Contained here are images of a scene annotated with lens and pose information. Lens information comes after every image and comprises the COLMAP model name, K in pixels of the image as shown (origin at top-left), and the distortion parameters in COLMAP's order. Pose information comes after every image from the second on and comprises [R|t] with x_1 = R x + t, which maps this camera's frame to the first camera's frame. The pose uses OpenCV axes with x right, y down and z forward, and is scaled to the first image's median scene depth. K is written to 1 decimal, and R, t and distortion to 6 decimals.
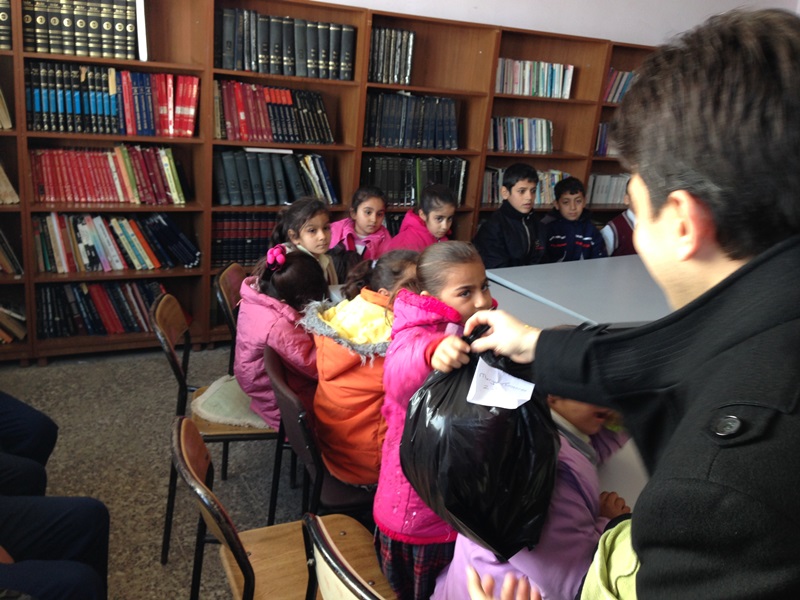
lens RADIAL K [[752.9, 0, 398.0], [0, 752.9, 303.8], [0, 0, 1]] dist [0.027652, 0.000000]
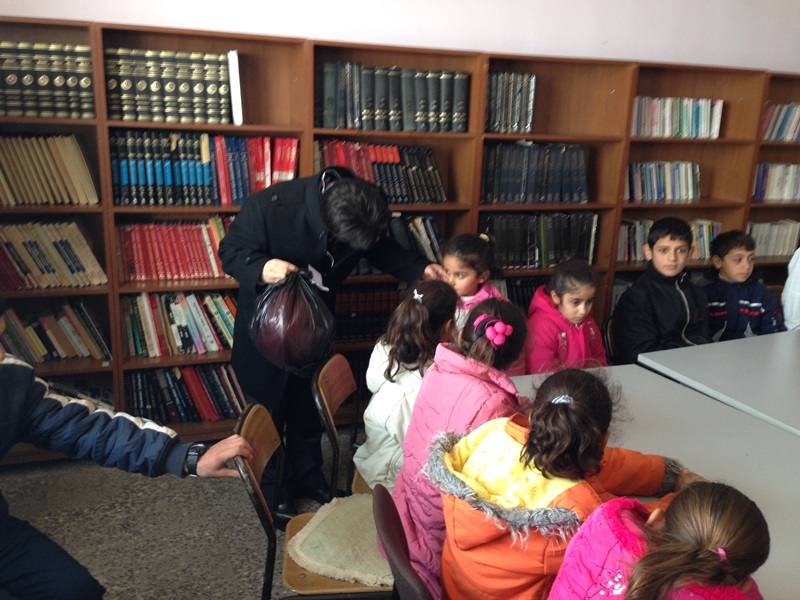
lens RADIAL K [[752.9, 0, 397.6], [0, 752.9, 297.6], [0, 0, 1]] dist [0.027652, 0.000000]
pose [[0.990199, -0.022718, -0.137803, -0.024357], [0.013509, 0.997634, -0.067402, -0.045453], [0.139008, 0.064880, 0.988164, 0.132193]]
